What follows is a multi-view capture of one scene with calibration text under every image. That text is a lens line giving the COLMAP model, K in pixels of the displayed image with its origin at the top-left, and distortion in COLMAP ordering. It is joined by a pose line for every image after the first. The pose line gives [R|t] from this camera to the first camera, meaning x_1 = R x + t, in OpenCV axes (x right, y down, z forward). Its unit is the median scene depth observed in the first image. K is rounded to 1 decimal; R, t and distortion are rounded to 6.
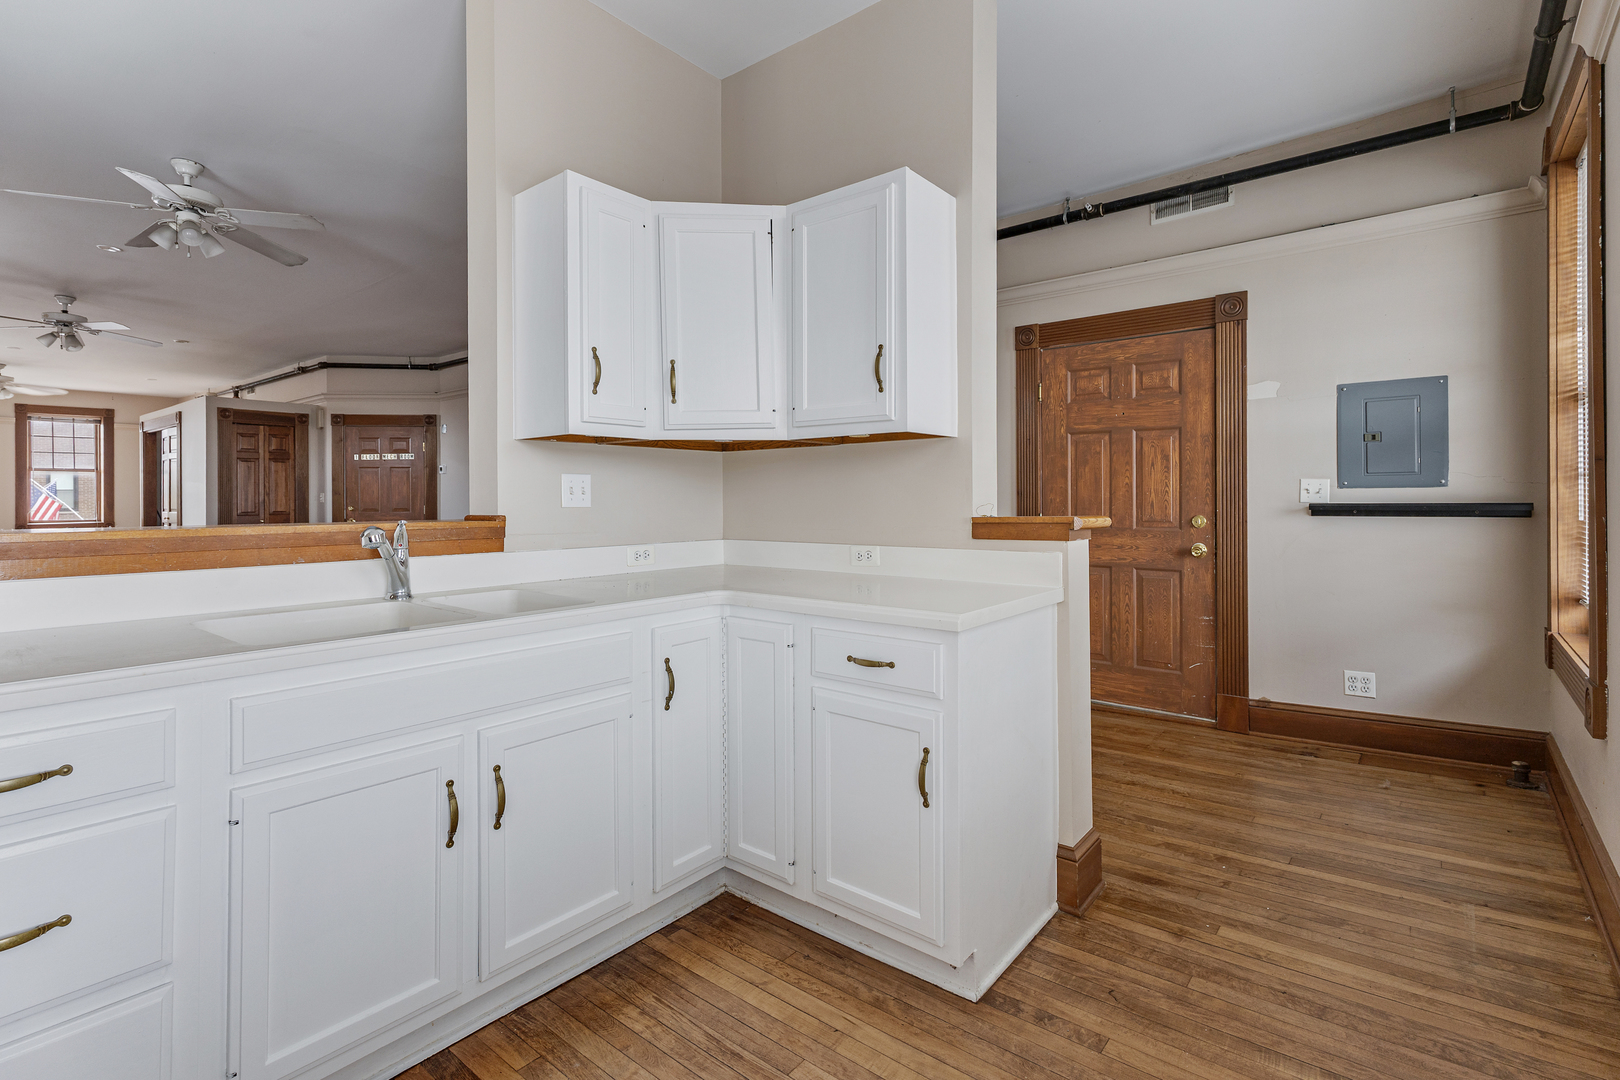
lens RADIAL K [[762.9, 0, 812.6], [0, 762.9, 498.2], [0, 0, 1]] dist [0.013334, 0.000182]
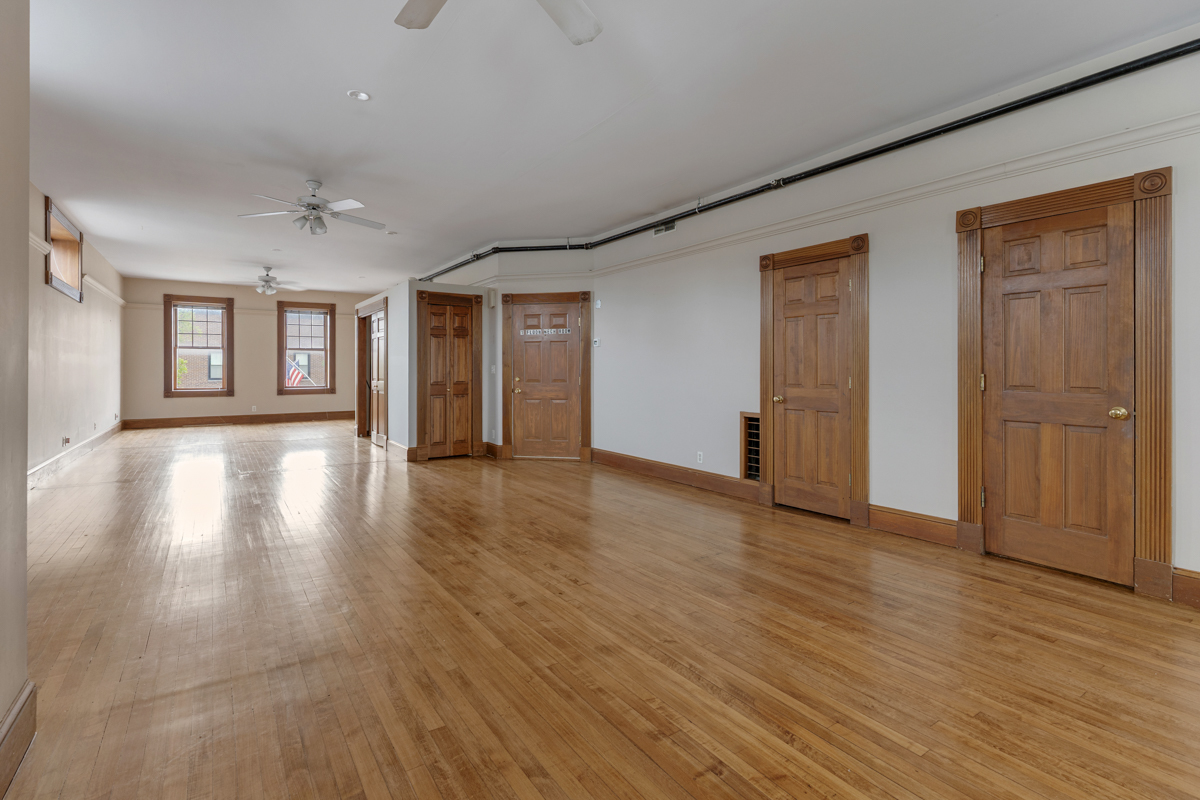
lens RADIAL K [[565.1, 0, 601.9], [0, 565.1, 369.0], [0, 0, 1]] dist [0.013334, 0.000182]
pose [[0.960533, 0.001317, -0.278163, -0.258989], [-0.002471, 0.999990, -0.003798, 0.001541], [0.278155, 0.004335, 0.960526, 0.253160]]
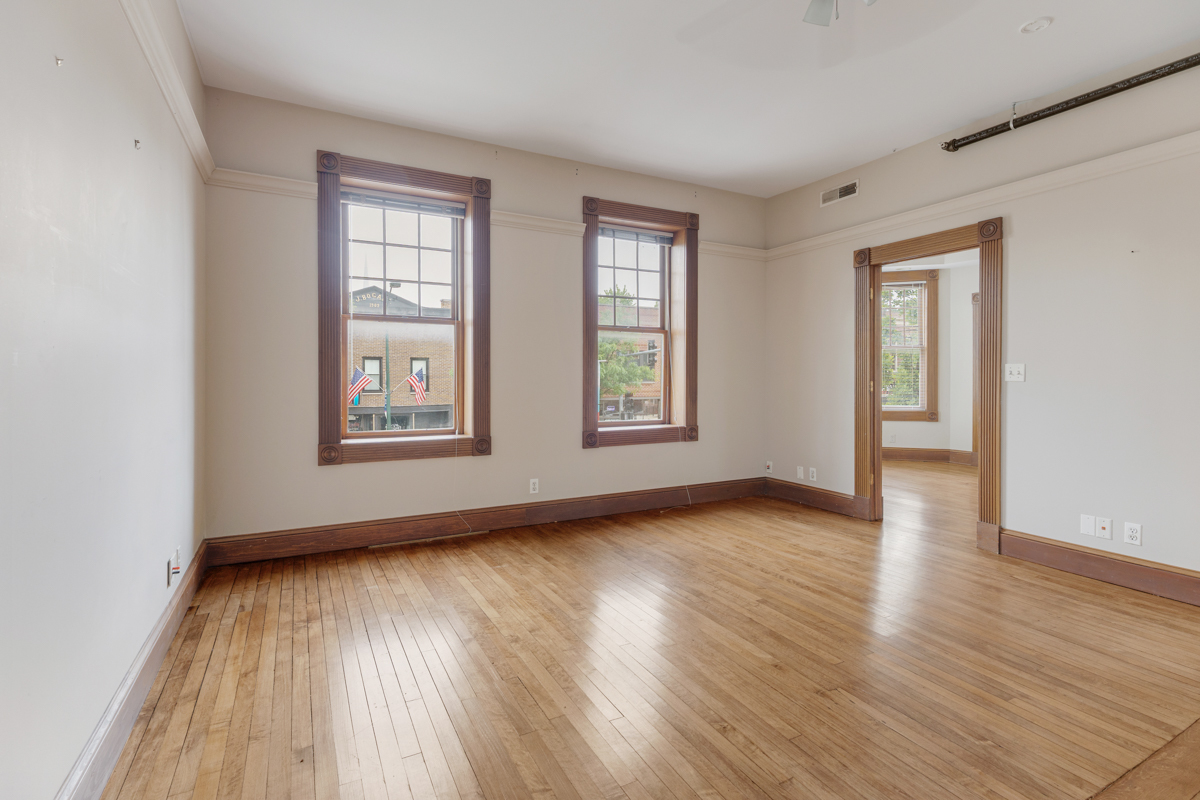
lens RADIAL K [[574.9, 0, 604.8], [0, 574.9, 383.0], [0, 0, 1]] dist [0.005235, -0.000366]
pose [[0.922785, 0.003149, -0.385303, -1.145750], [-0.002678, 0.999995, 0.001760, 0.001082], [0.385306, -0.000593, 0.922789, 0.859721]]
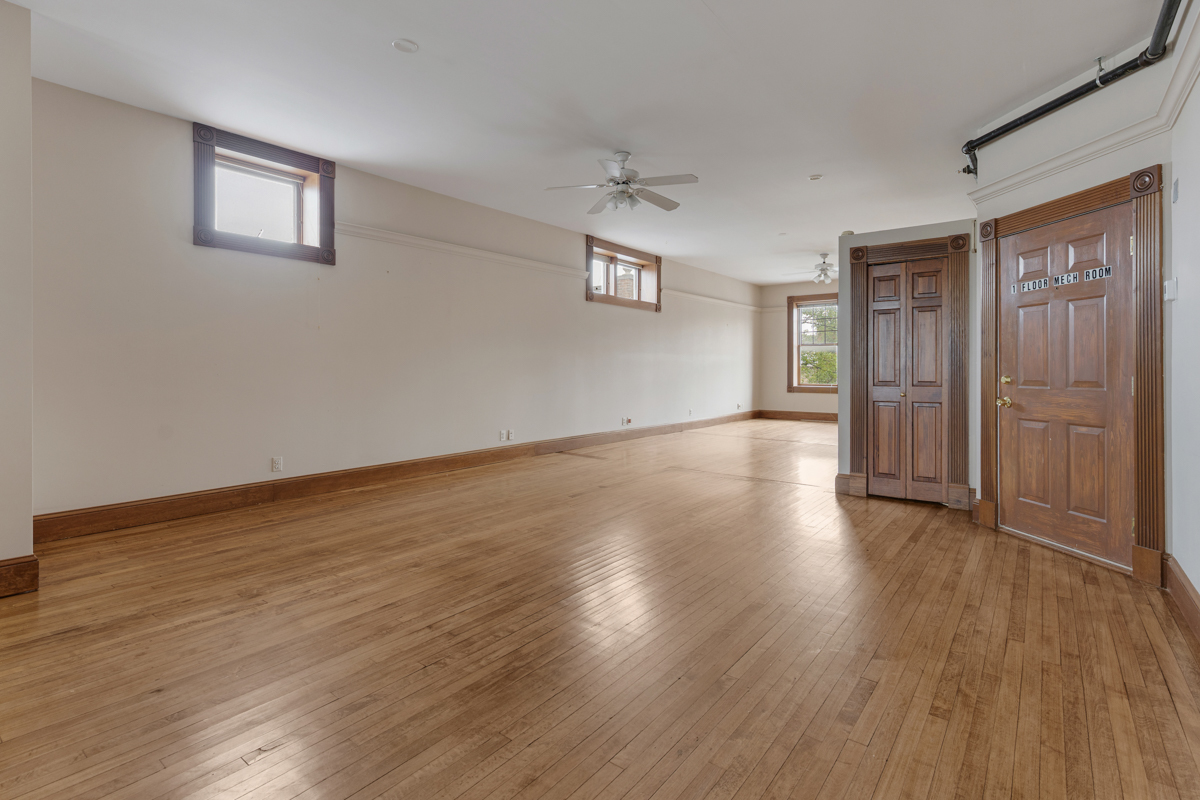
lens RADIAL K [[576.9, 0, 598.5], [0, 576.9, 367.4], [0, 0, 1]] dist [0.002515, -0.000072]
pose [[0.033796, -0.001045, -0.999428, -0.178905], [-0.002444, 0.999996, -0.001128, 0.005420], [0.999426, 0.002481, 0.033794, 0.675900]]
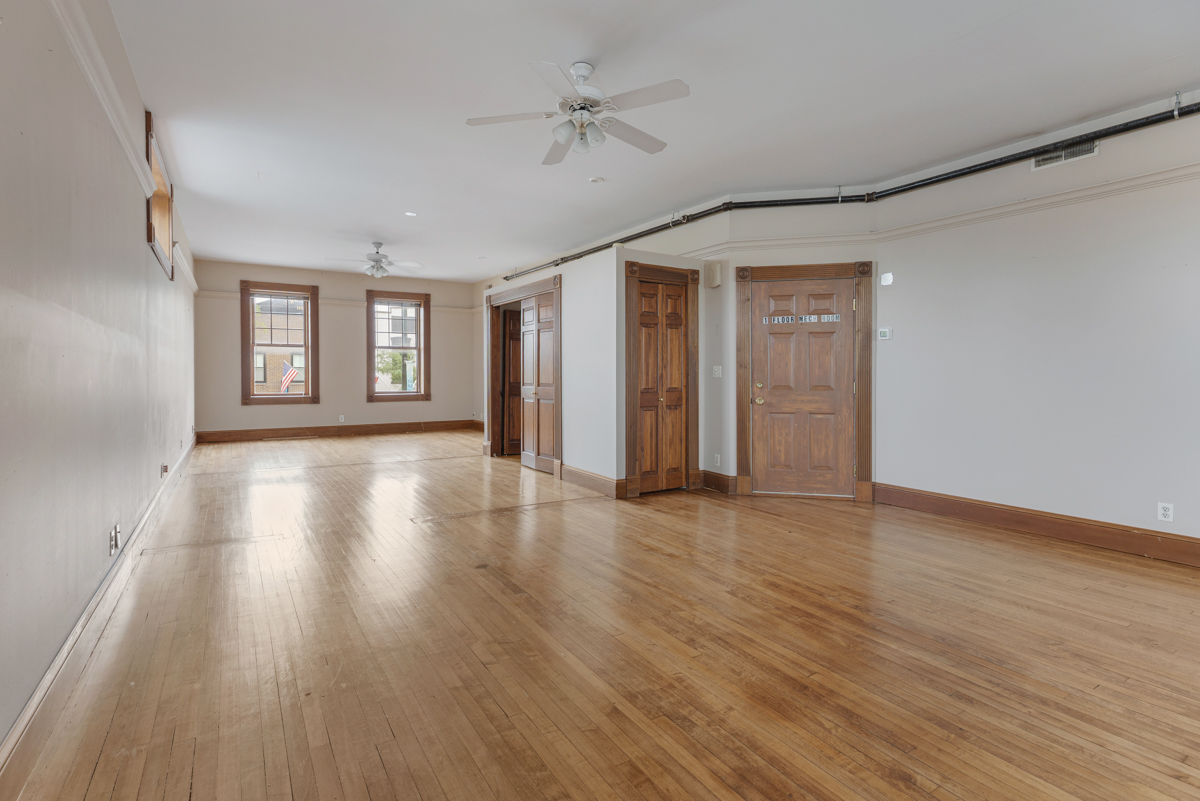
lens RADIAL K [[574.9, 0, 604.8], [0, 574.9, 383.5], [0, 0, 1]] dist [0.005235, -0.000366]
pose [[0.953429, 0.009221, -0.301477, -0.571582], [-0.005185, 0.999886, 0.014183, 0.003906], [0.301573, -0.011959, 0.953368, 0.381760]]
